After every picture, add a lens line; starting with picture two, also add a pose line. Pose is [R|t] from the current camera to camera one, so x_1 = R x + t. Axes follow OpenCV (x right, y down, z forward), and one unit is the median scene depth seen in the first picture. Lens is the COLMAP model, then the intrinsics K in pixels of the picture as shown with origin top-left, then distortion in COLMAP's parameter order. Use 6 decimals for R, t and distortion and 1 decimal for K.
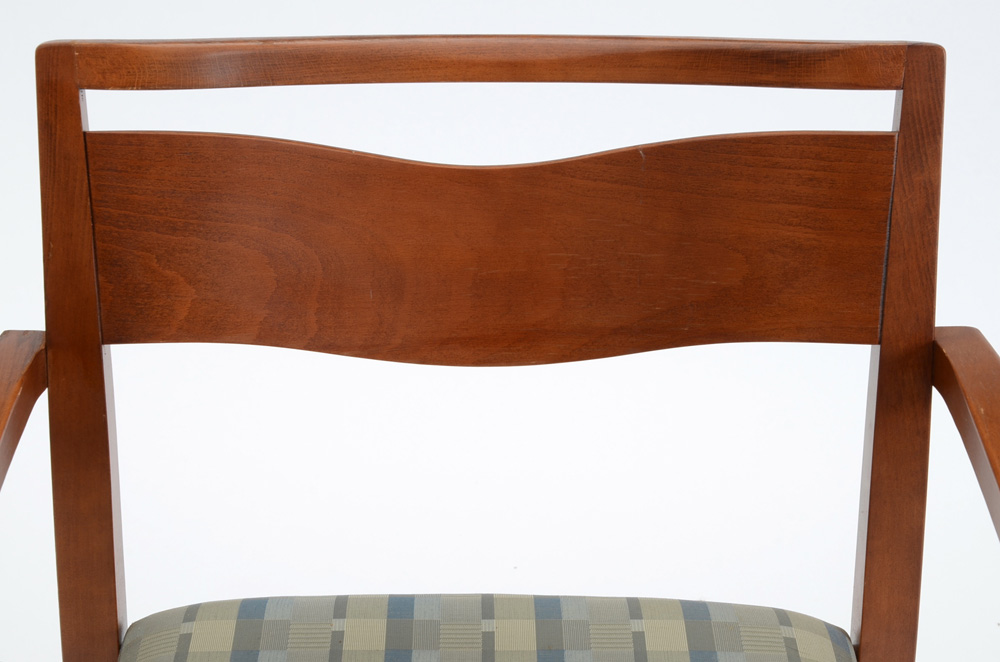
lens RADIAL K [[2514.0, 0, 499.6], [0, 2514.0, 326.0], [0, 0, 1]] dist [0.530831, 0.000000]
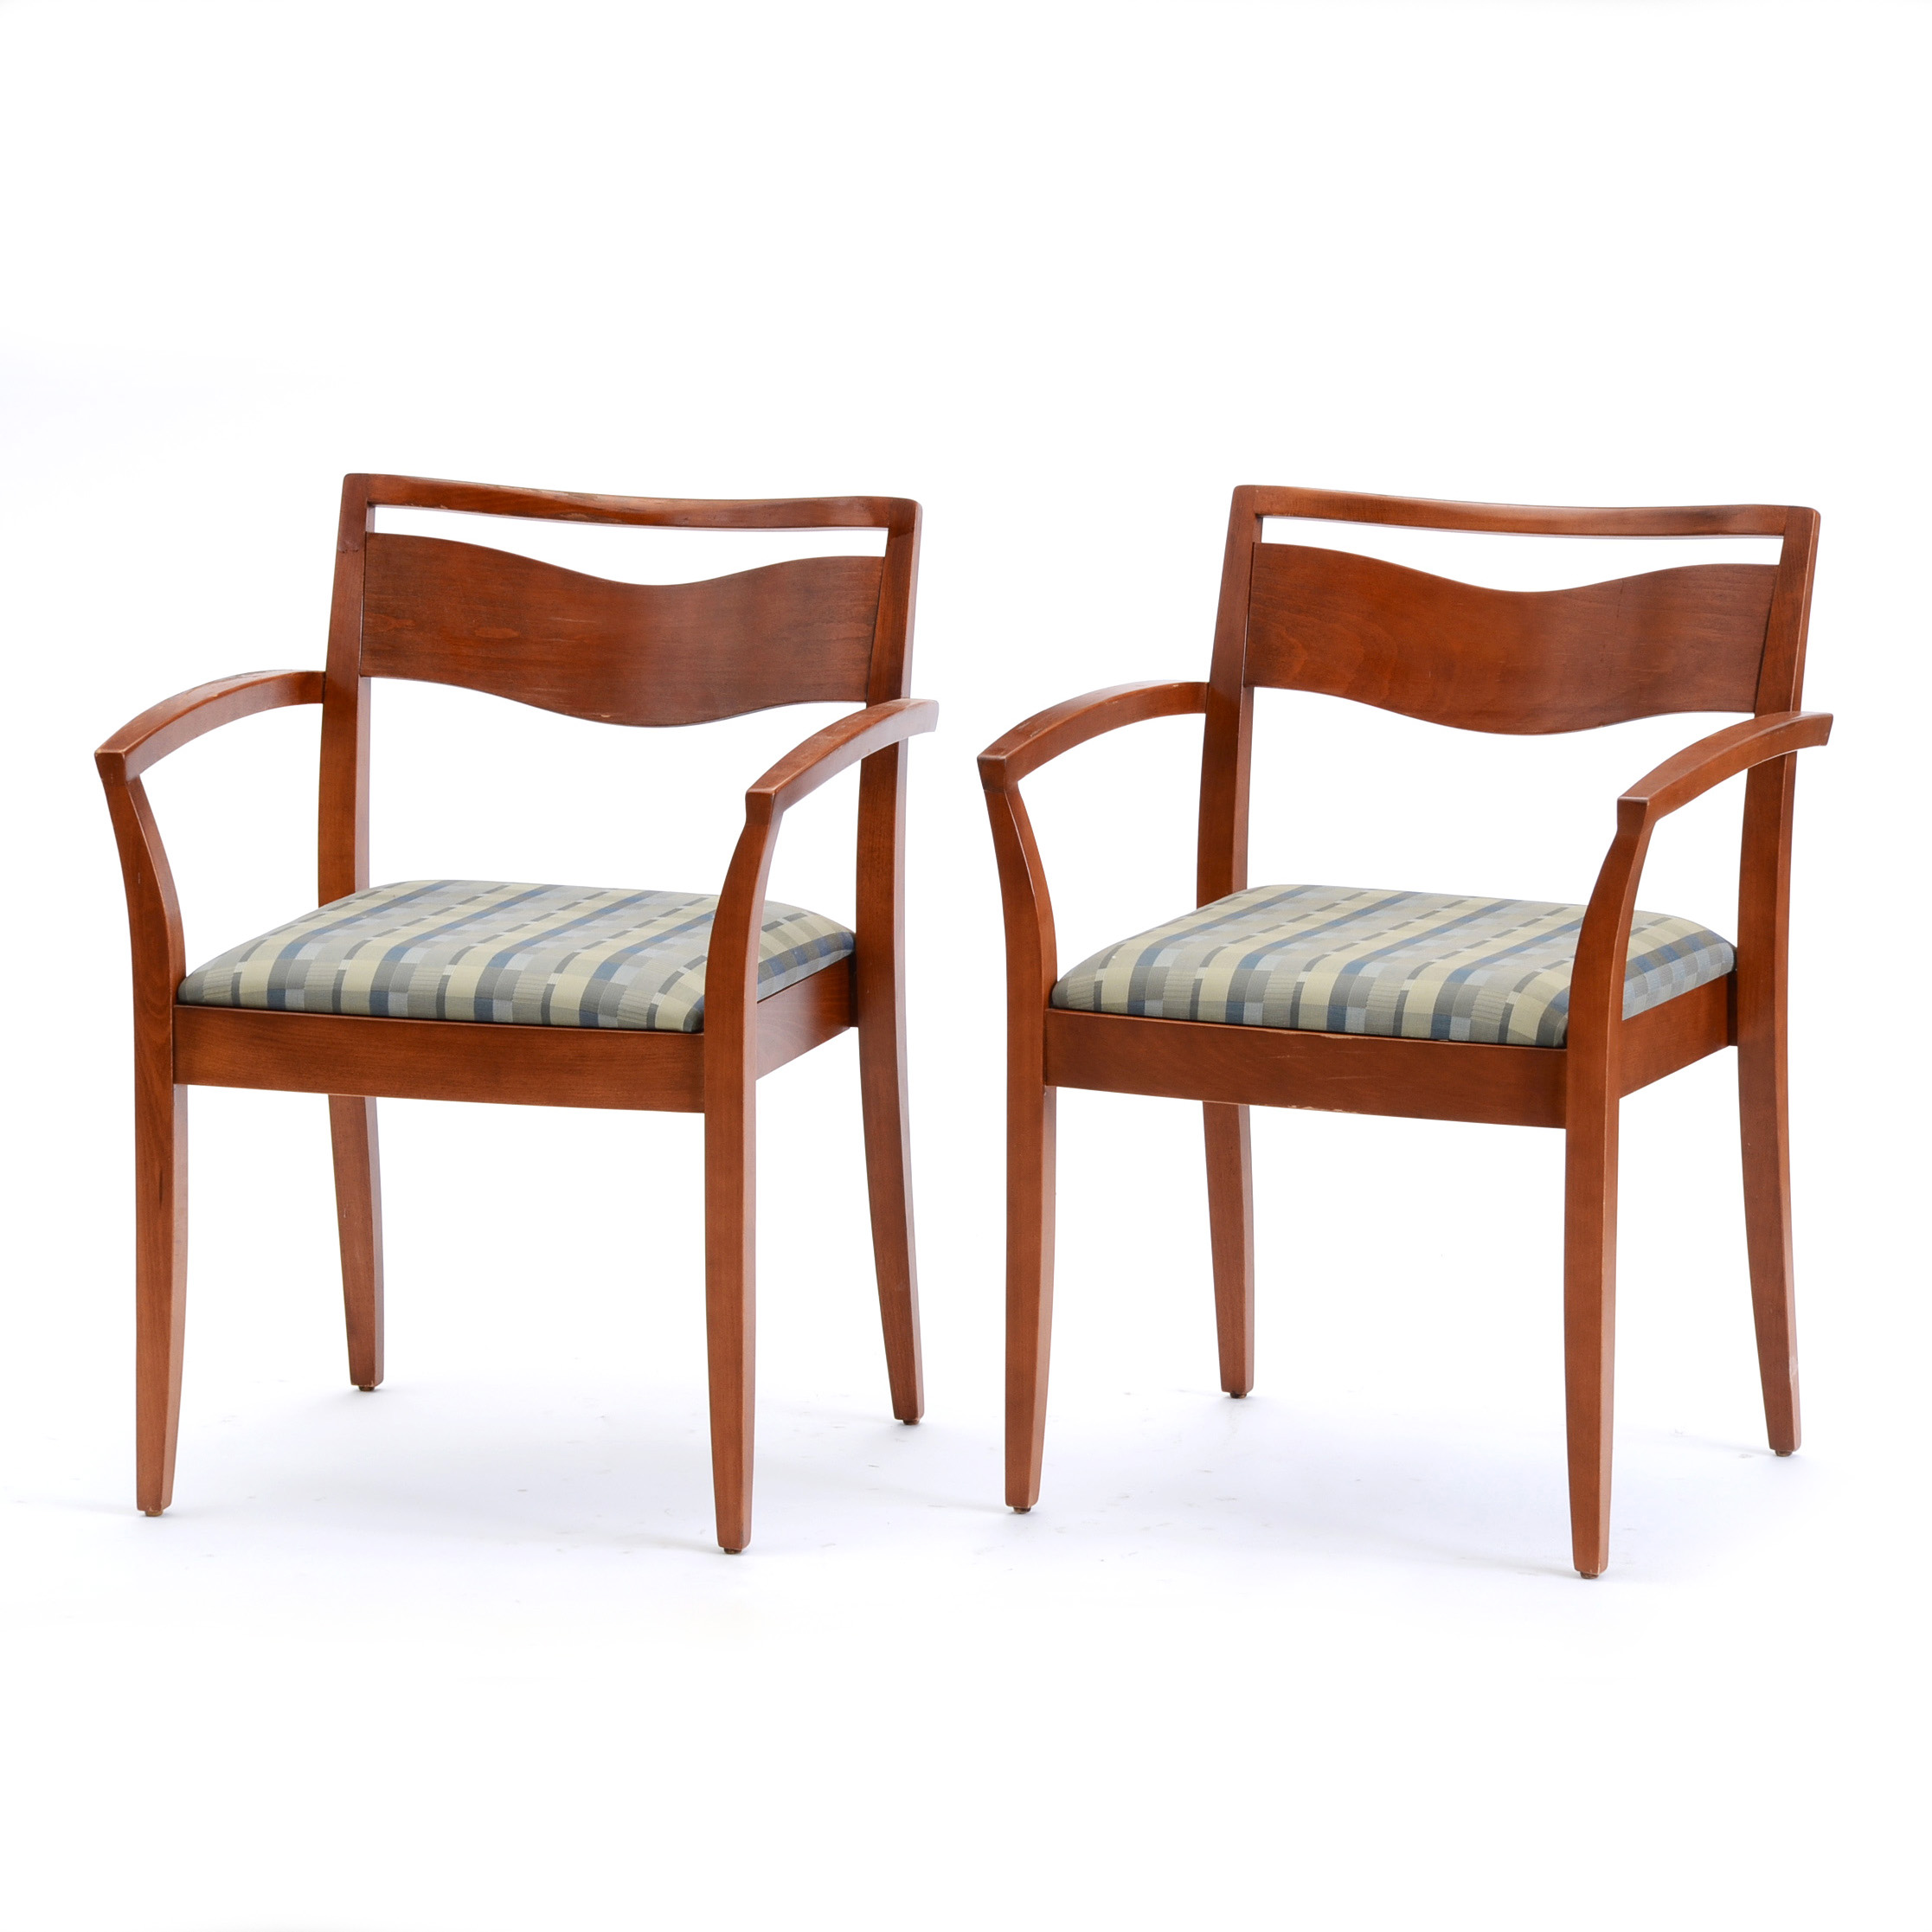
lens RADIAL K [[6720.4, 0, 951.4], [0, 6720.4, 979.8], [0, 0, 1]] dist [0.609872, 0.000000]
pose [[0.908033, 0.069053, -0.413168, 1.312460], [-0.188174, 0.948443, -0.255041, 1.194303], [0.374255, 0.309333, 0.874212, -2.418921]]
